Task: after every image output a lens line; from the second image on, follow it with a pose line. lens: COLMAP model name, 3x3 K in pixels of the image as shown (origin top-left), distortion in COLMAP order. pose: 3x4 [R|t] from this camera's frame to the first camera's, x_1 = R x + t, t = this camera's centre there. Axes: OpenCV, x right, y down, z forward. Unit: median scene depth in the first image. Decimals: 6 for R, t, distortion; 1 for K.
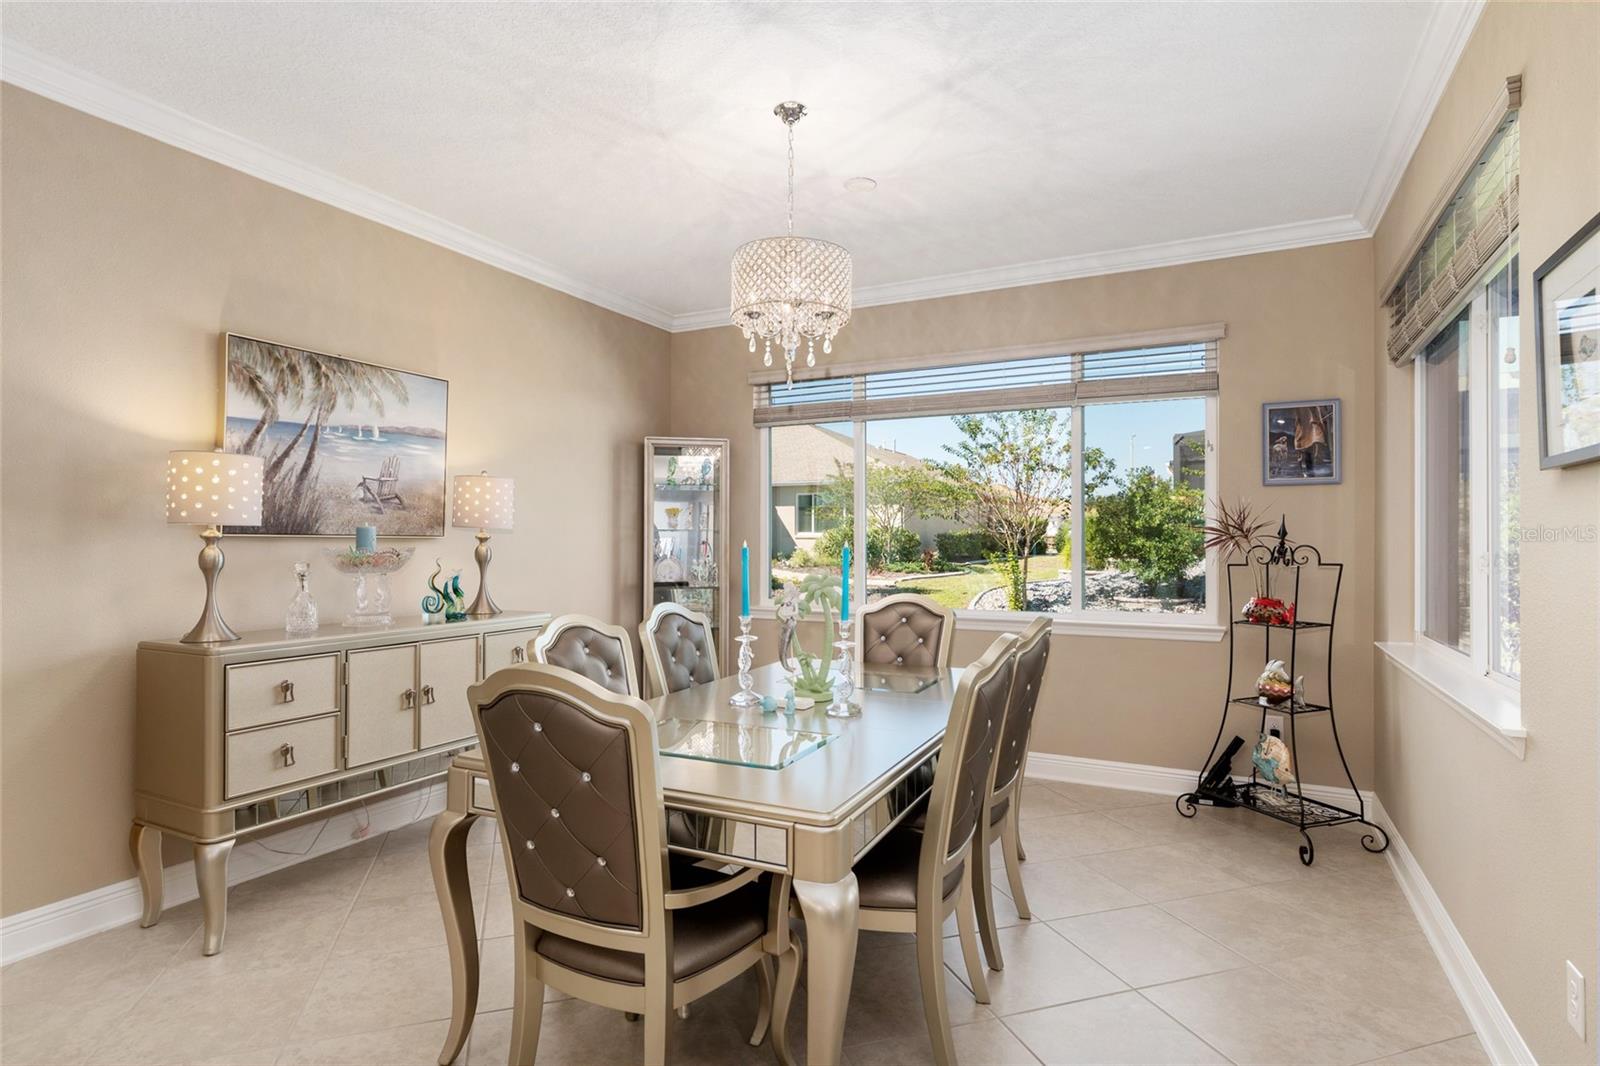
lens RADIAL K [[833.3, 0, 798.5], [0, 833.3, 534.3], [0, 0, 1]] dist [0.000659, 0.000034]
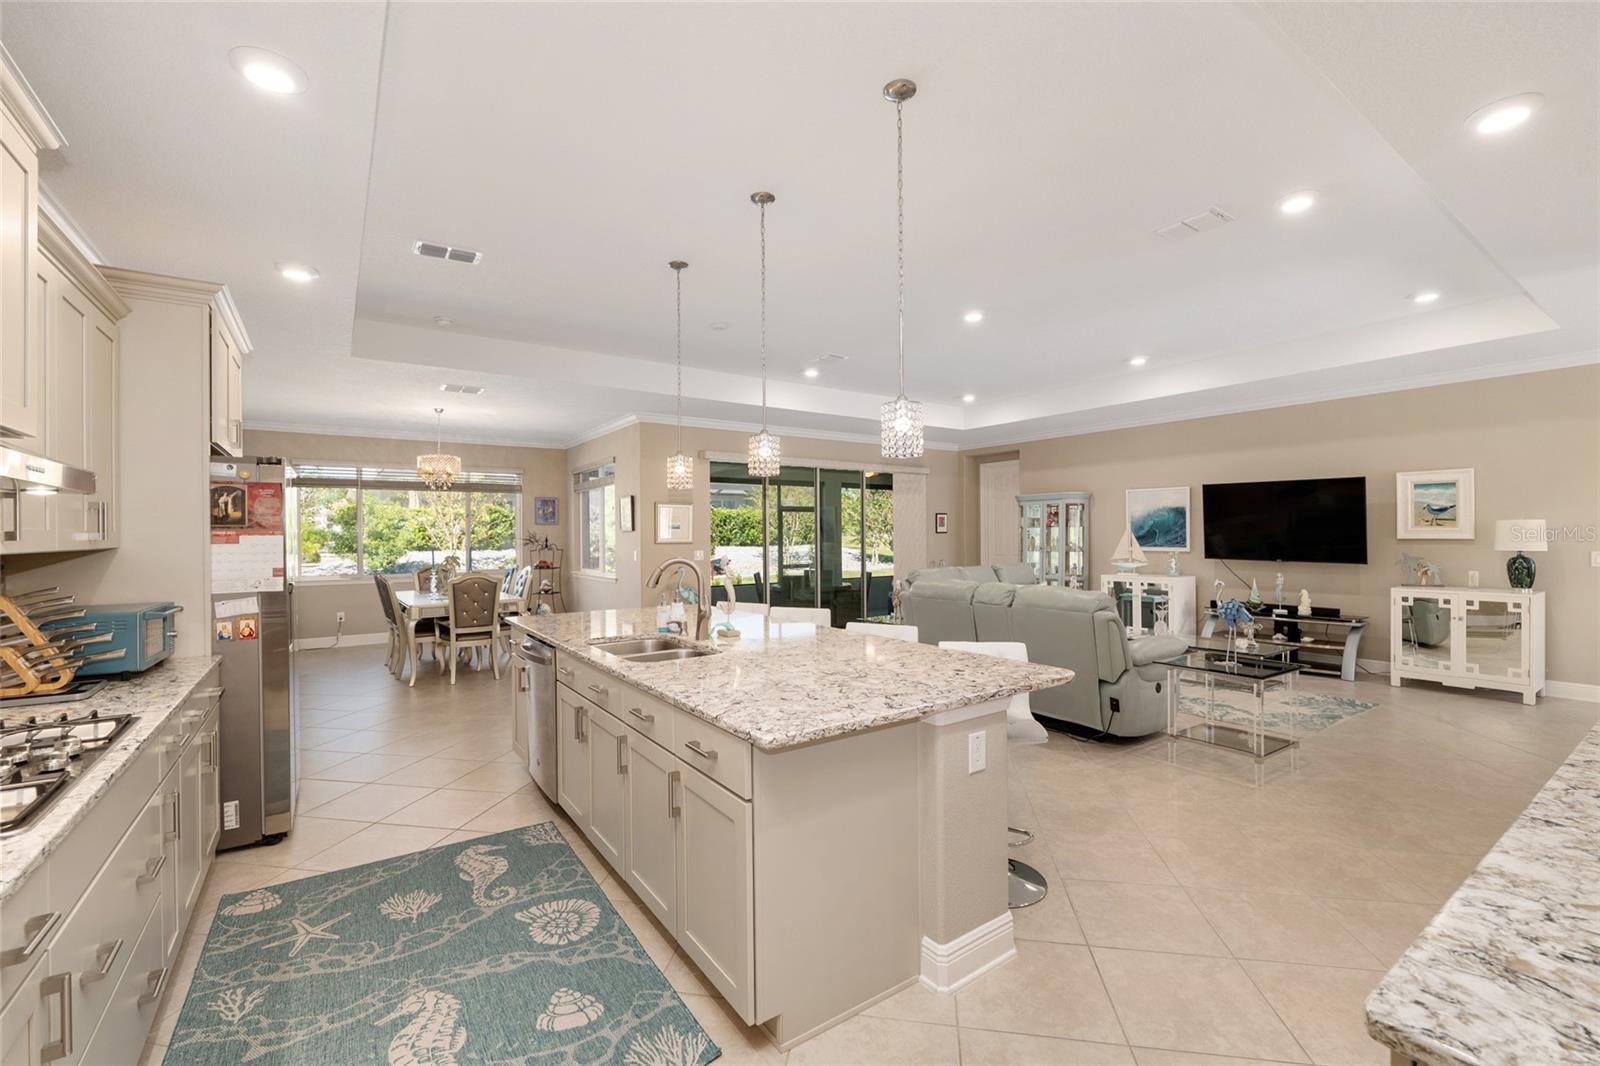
lens RADIAL K [[686.5, 0, 800.4], [0, 686.5, 535.5], [0, 0, 1]] dist [-0.008888, 0.000709]
pose [[0.463947, -0.002842, 0.885859, -1.272036], [-0.000489, 0.999994, 0.003464, -0.026828], [-0.885863, -0.002040, 0.463943, -1.057289]]
